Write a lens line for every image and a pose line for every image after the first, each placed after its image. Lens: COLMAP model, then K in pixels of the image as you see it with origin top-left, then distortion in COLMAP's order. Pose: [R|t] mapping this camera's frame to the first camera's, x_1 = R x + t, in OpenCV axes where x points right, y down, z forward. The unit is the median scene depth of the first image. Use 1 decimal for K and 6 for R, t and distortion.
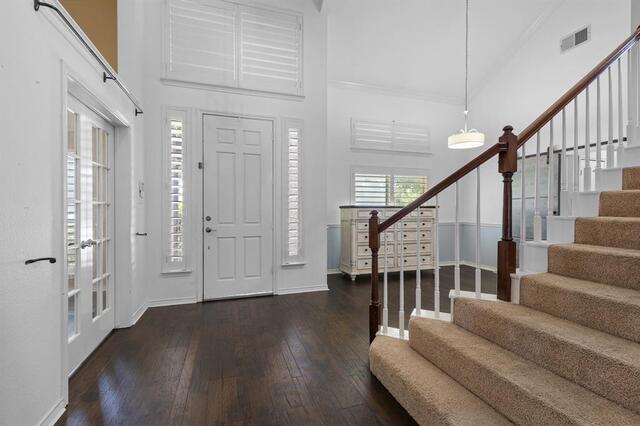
lens RADIAL K [[289.8, 0, 320.6], [0, 289.8, 209.9], [0, 0, 1]] dist [0.002291, 0.000077]
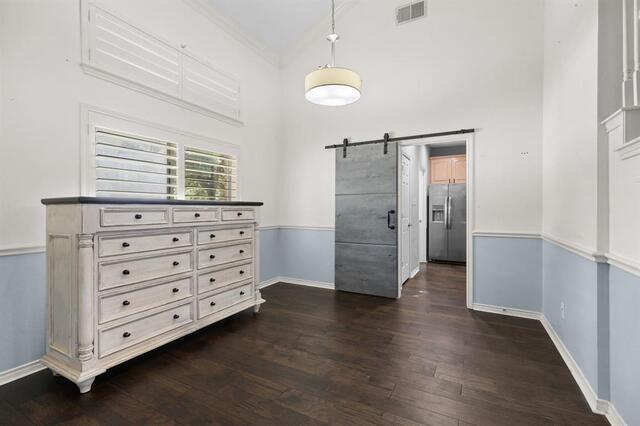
lens RADIAL K [[289.8, 0, 320.6], [0, 289.8, 209.9], [0, 0, 1]] dist [0.002291, 0.000077]
pose [[0.723360, -0.002994, 0.690465, 0.068532], [0.001109, 0.999994, 0.003175, 0.001361], [-0.690470, -0.001531, 0.723359, 0.478864]]
